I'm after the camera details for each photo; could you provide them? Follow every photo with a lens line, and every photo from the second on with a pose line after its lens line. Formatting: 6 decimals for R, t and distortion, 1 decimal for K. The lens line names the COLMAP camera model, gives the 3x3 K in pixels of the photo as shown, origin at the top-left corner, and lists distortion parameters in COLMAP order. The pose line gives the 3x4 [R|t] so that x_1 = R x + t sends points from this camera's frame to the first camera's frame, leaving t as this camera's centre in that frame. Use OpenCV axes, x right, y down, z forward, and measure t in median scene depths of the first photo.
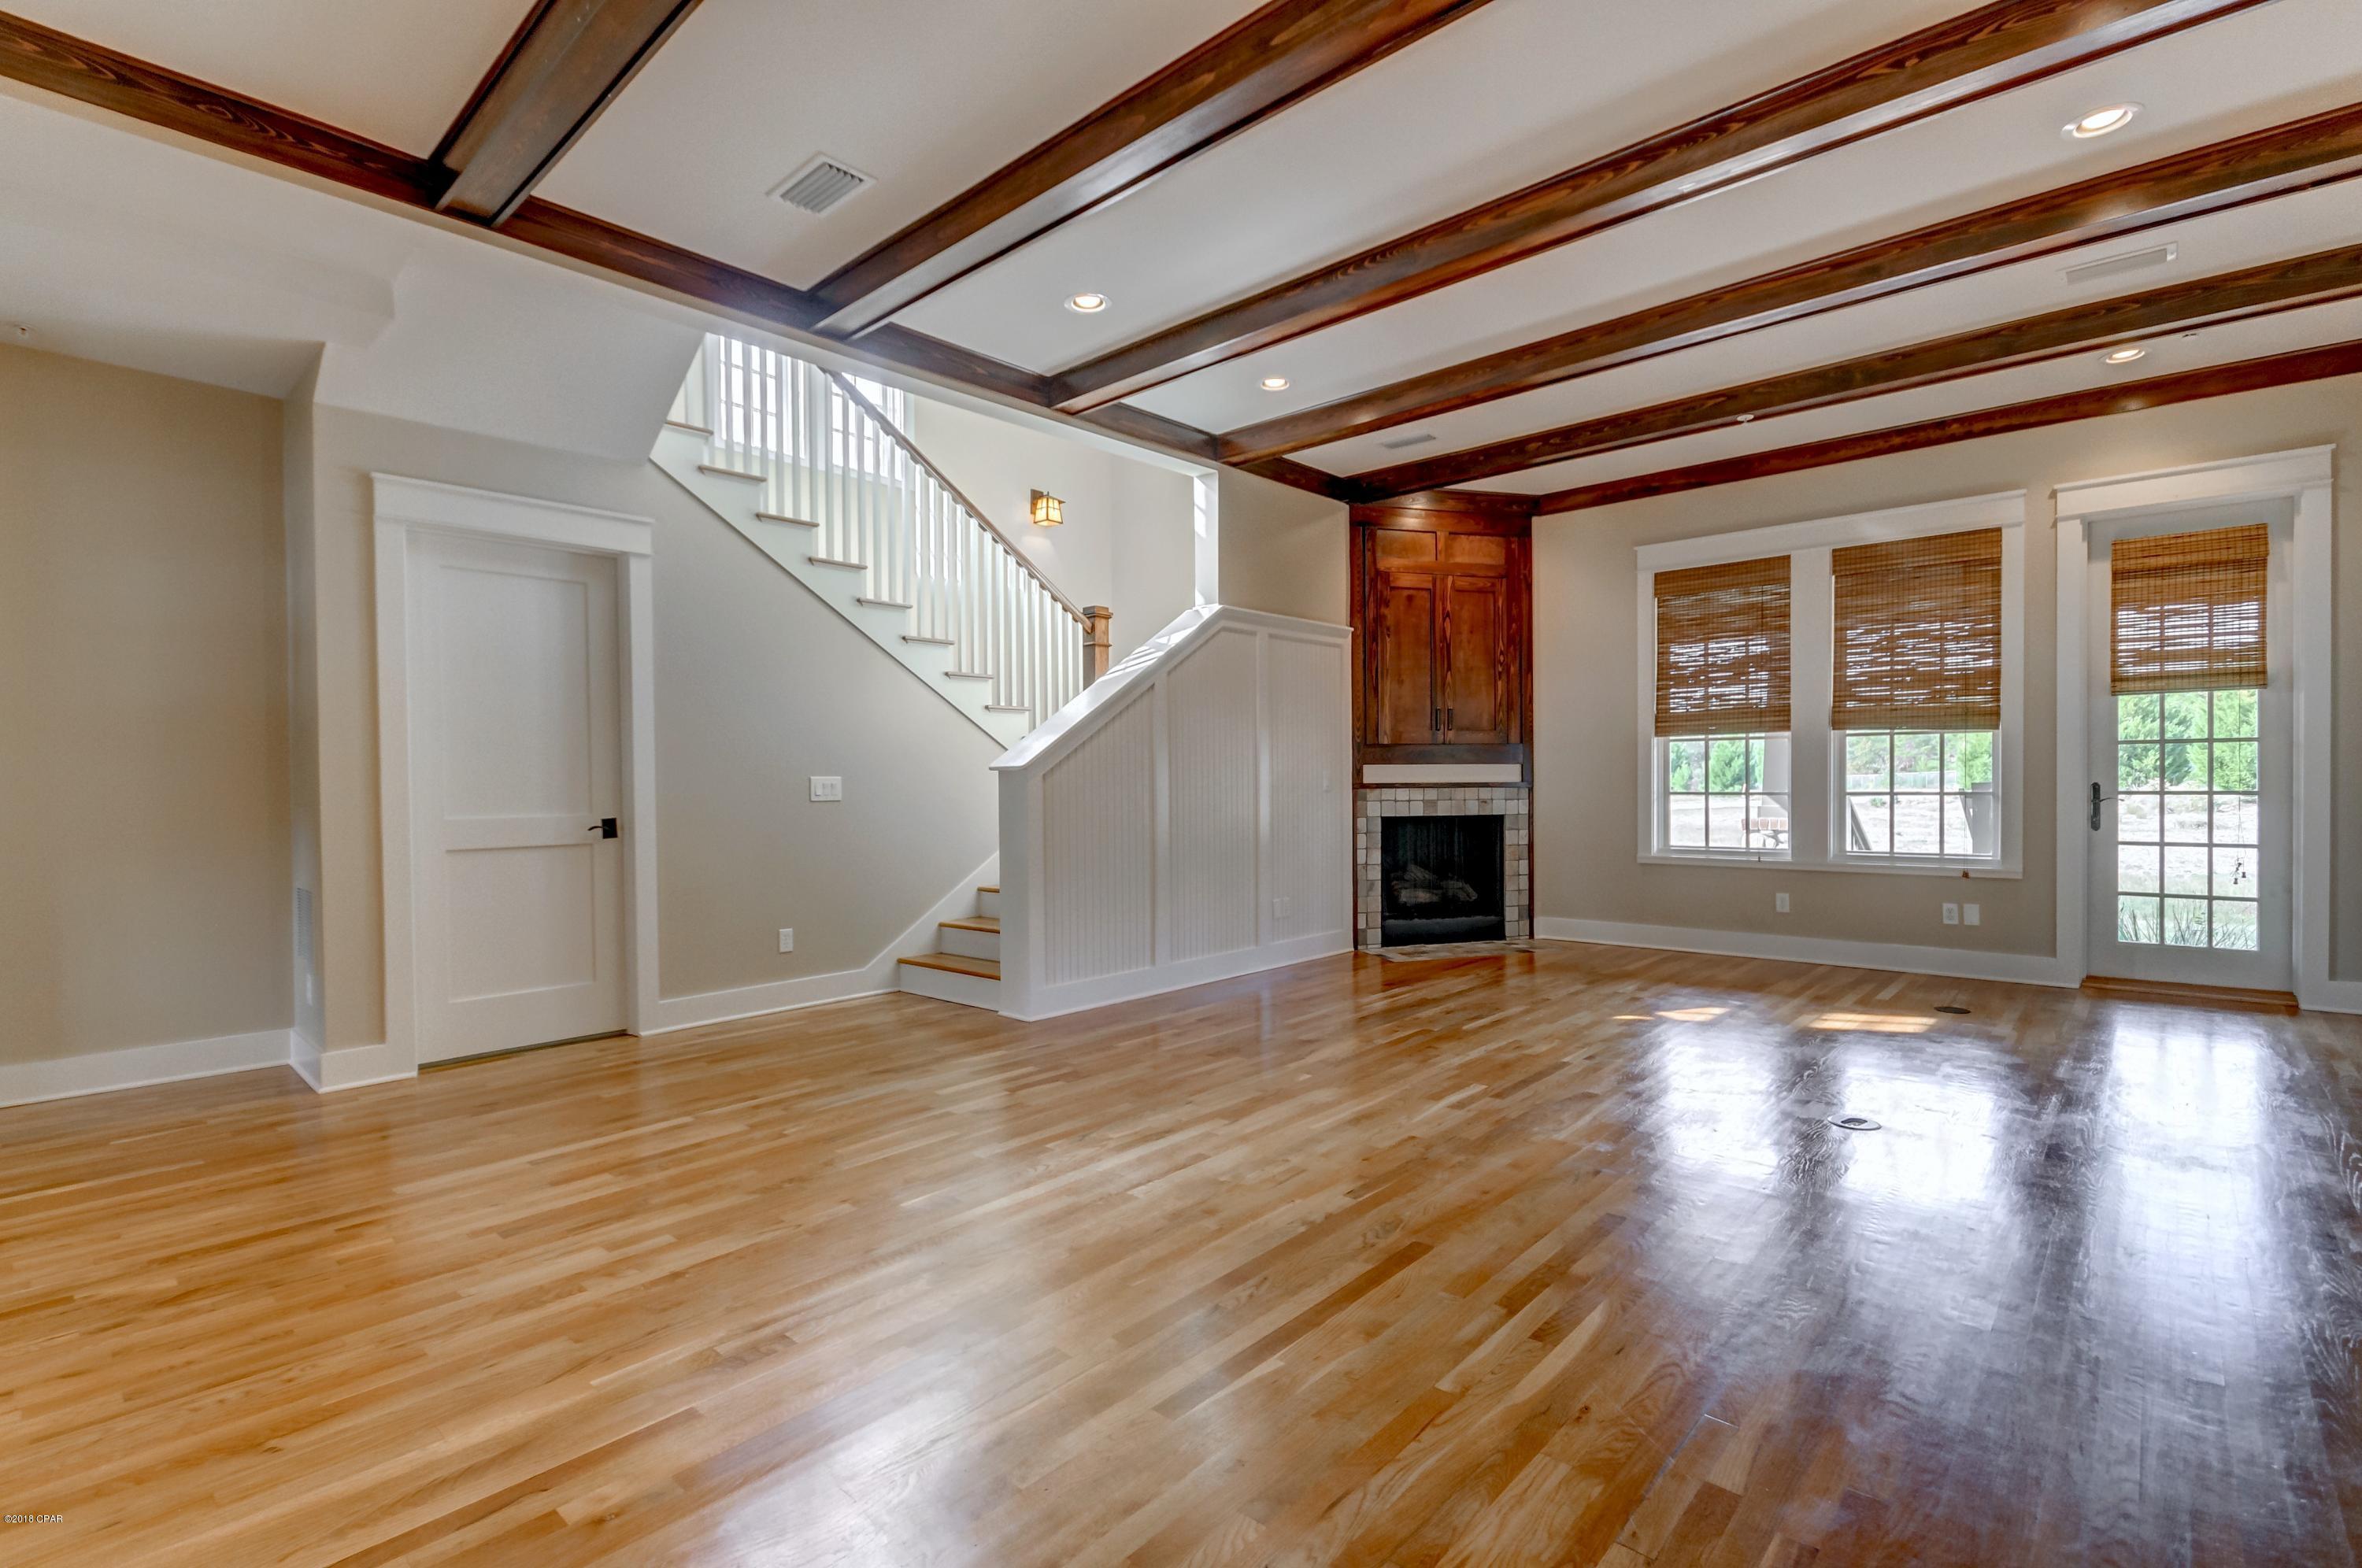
lens RADIAL K [[1078.5, 0, 1179.0], [0, 1078.5, 793.2], [0, 0, 1]] dist [0.002178, -0.004776]
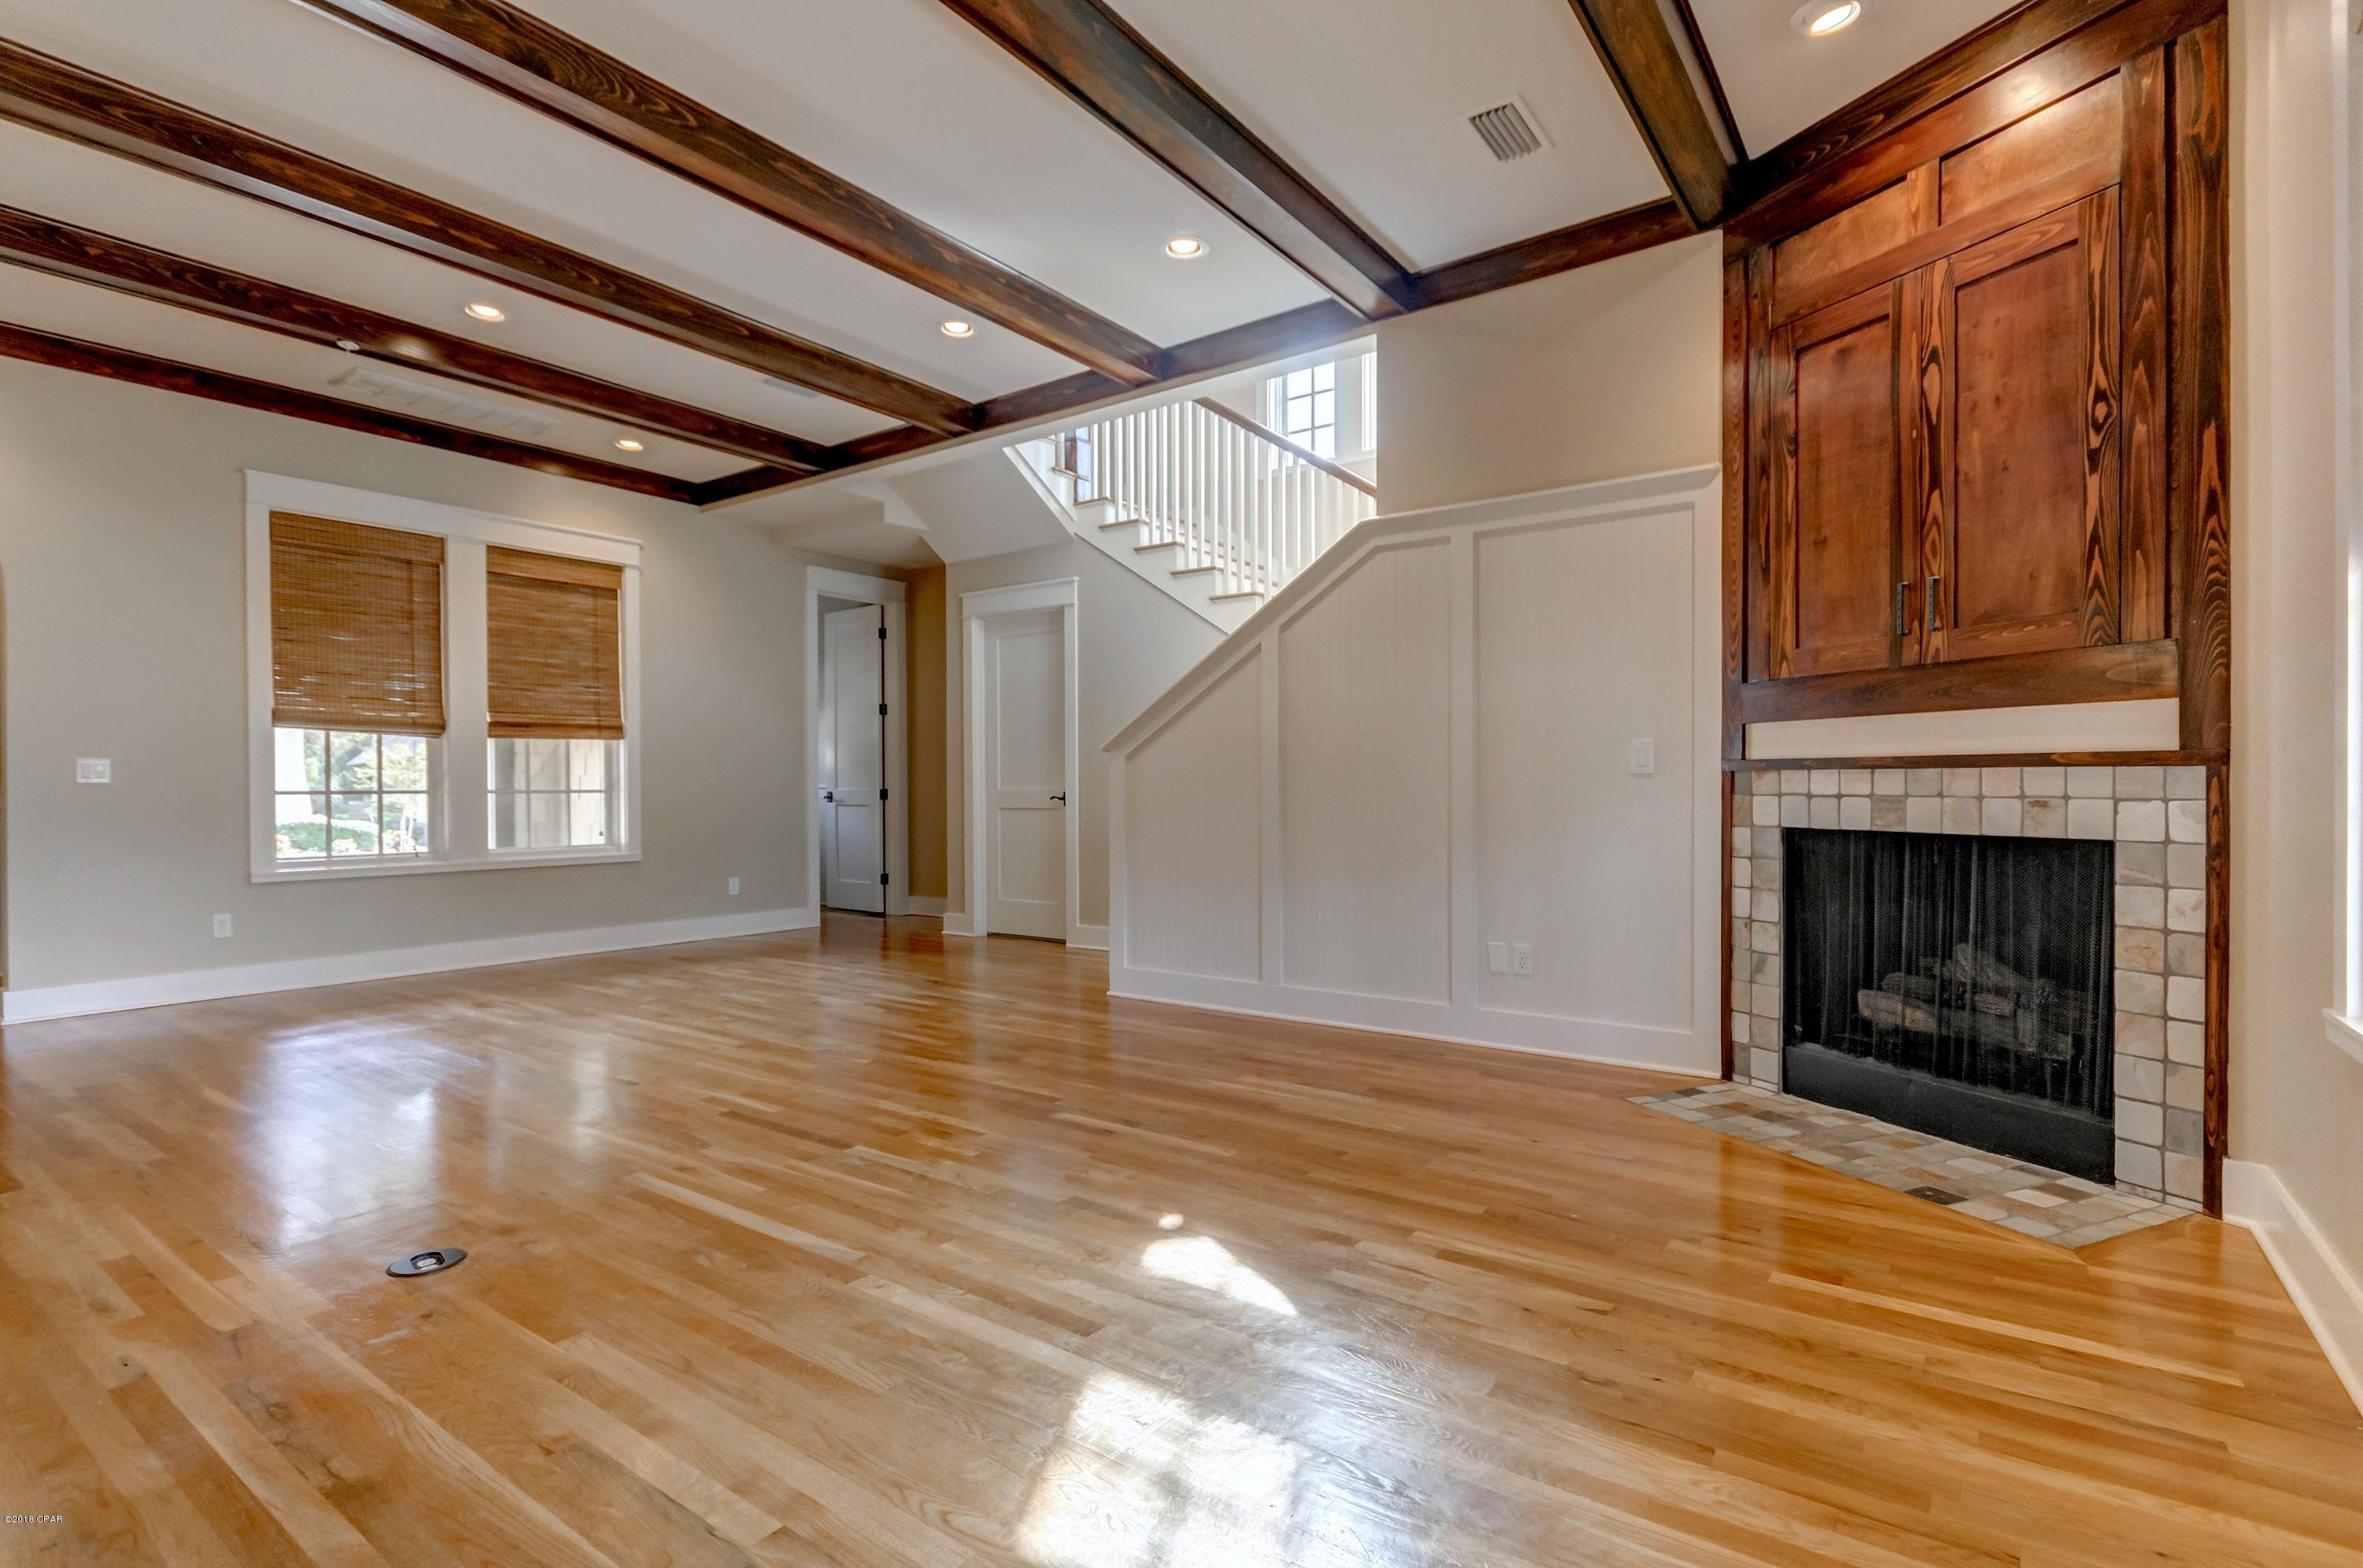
lens RADIAL K [[1113.5, 0, 1181.7], [0, 1113.5, 792.8], [0, 0, 1]] dist [-0.002480, -0.000767]
pose [[0.114754, 0.015735, -0.993269, 0.817654], [-0.007770, 0.999858, 0.014941, 0.000729], [0.993364, 0.006003, 0.114860, 0.830754]]
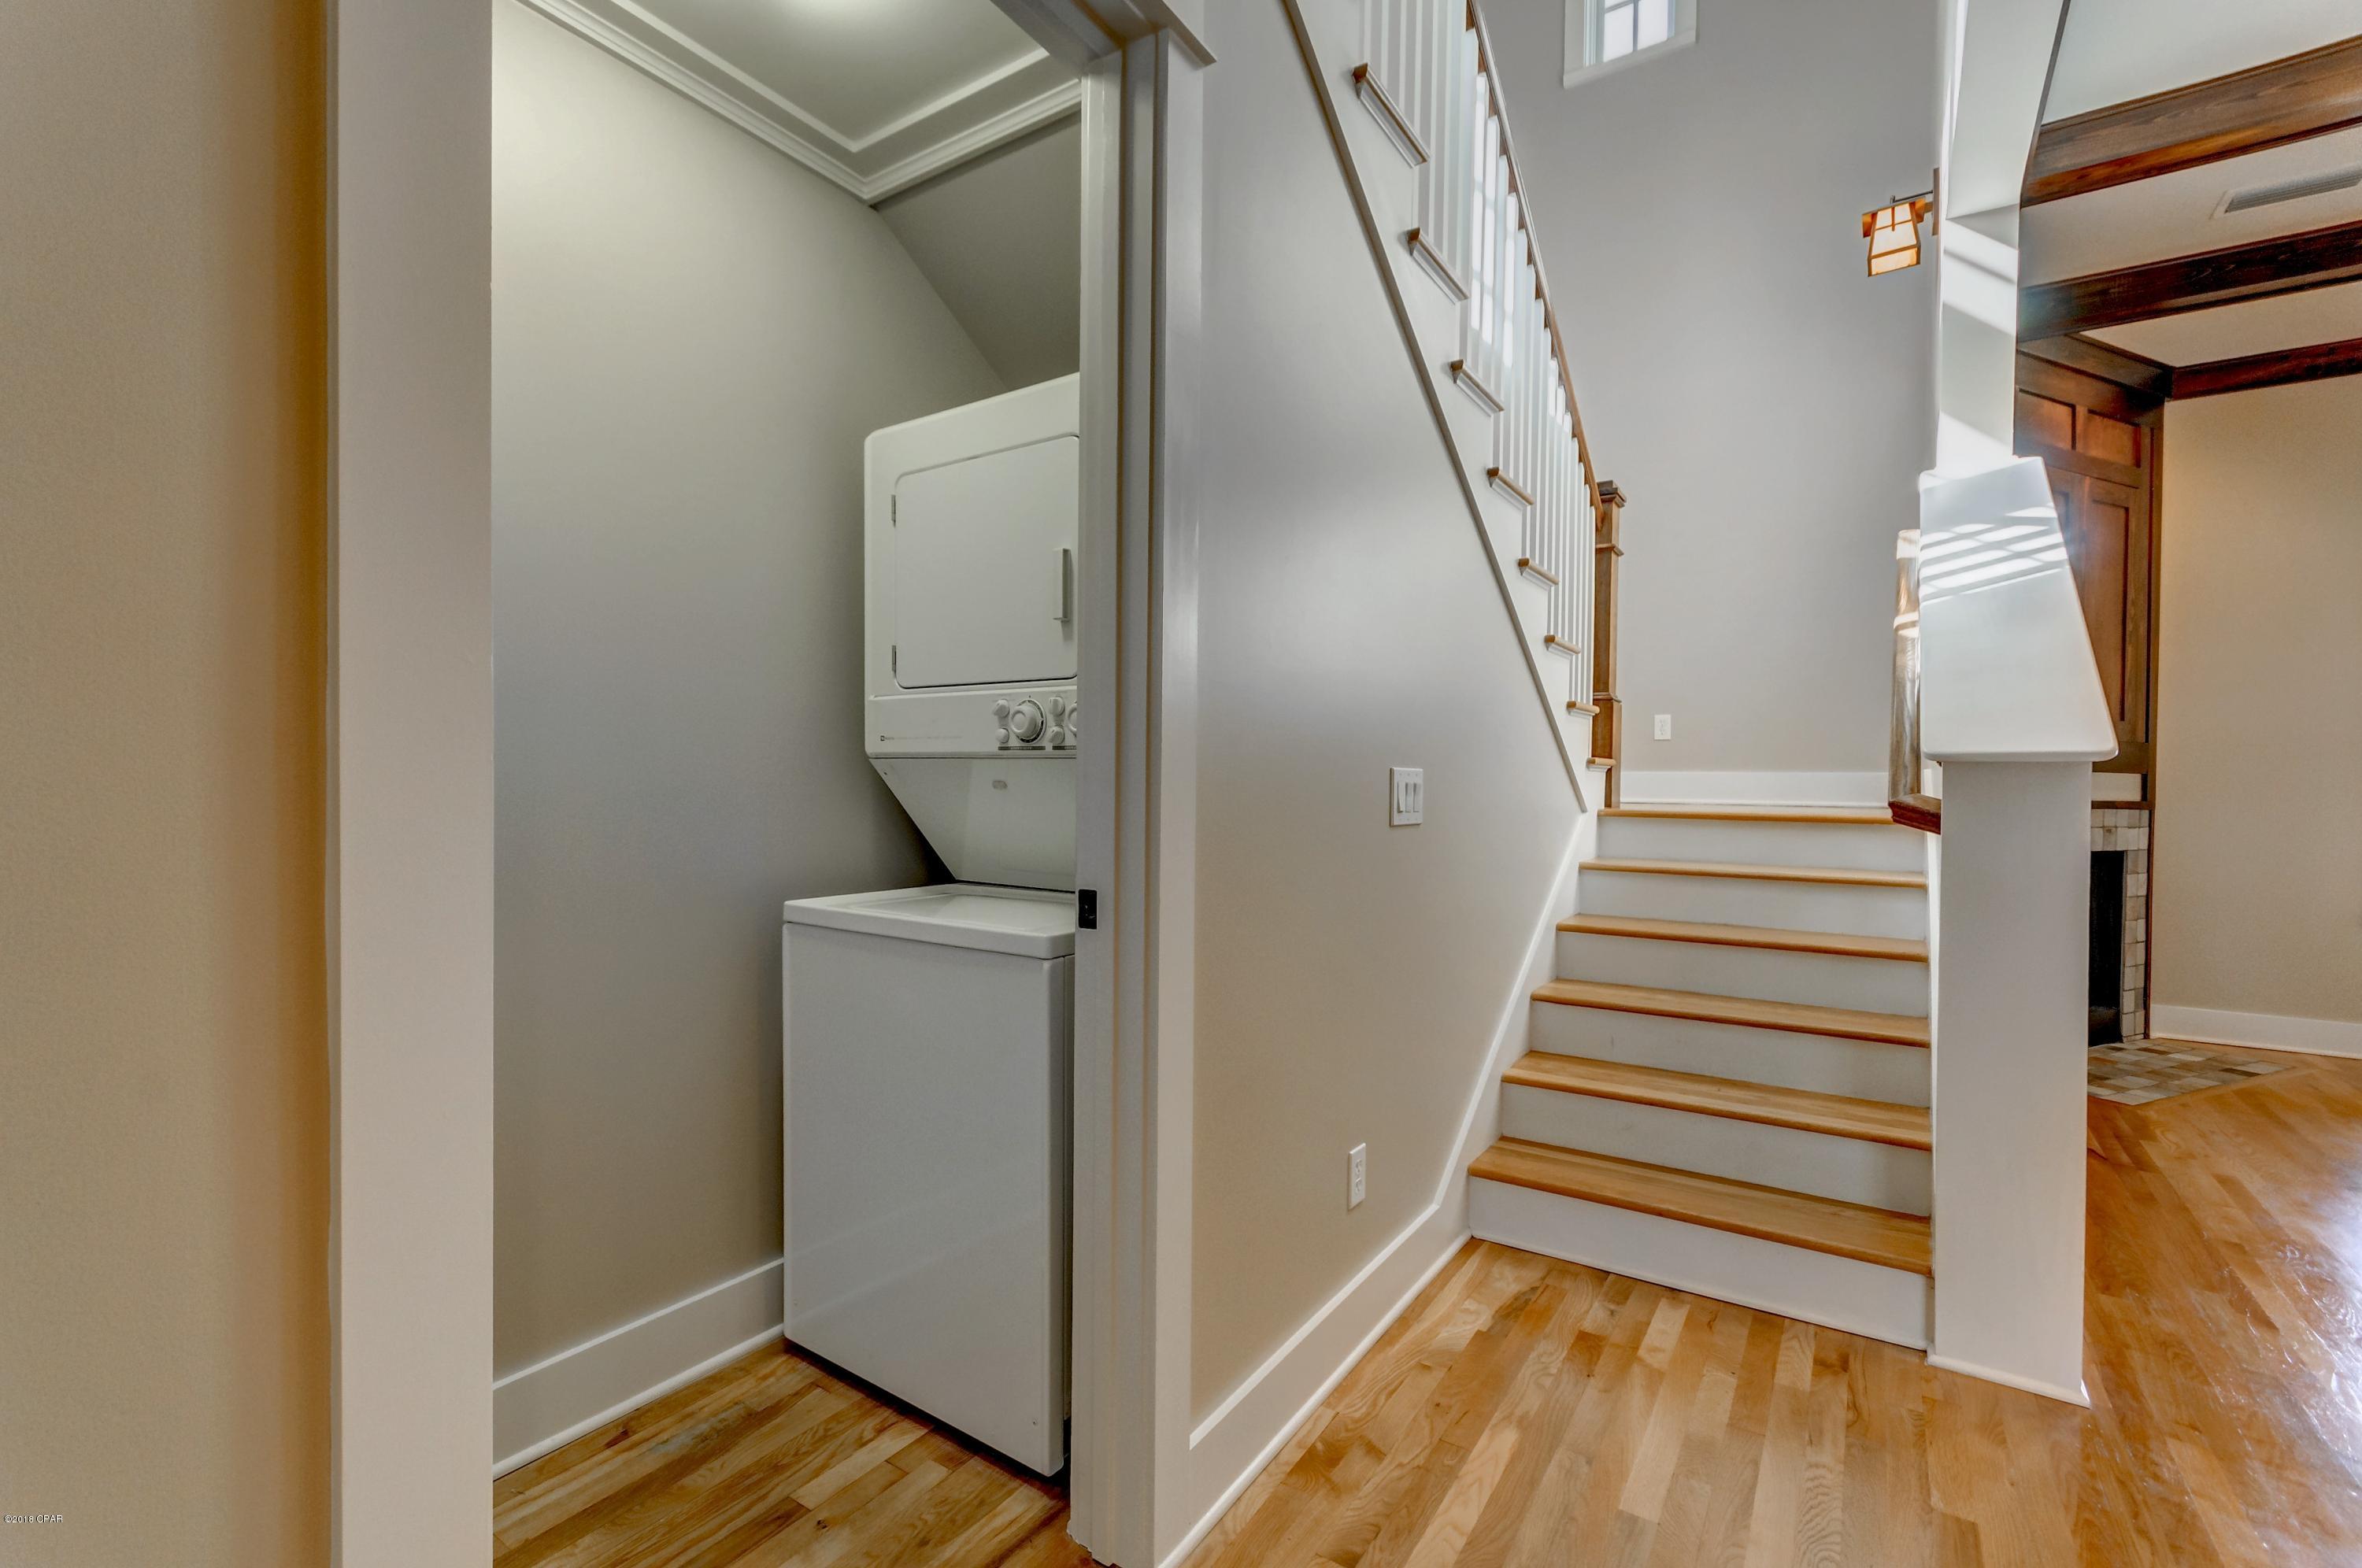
lens RADIAL K [[1031.0, 0, 1183.3], [0, 1031.0, 793.1], [0, 0, 1]] dist [0.002948, 0.000145]
pose [[0.988332, 0.021034, 0.150857, -0.460250], [-0.020979, 0.999778, -0.001958, -0.002428], [-0.150864, -0.001230, 0.988554, 0.599825]]
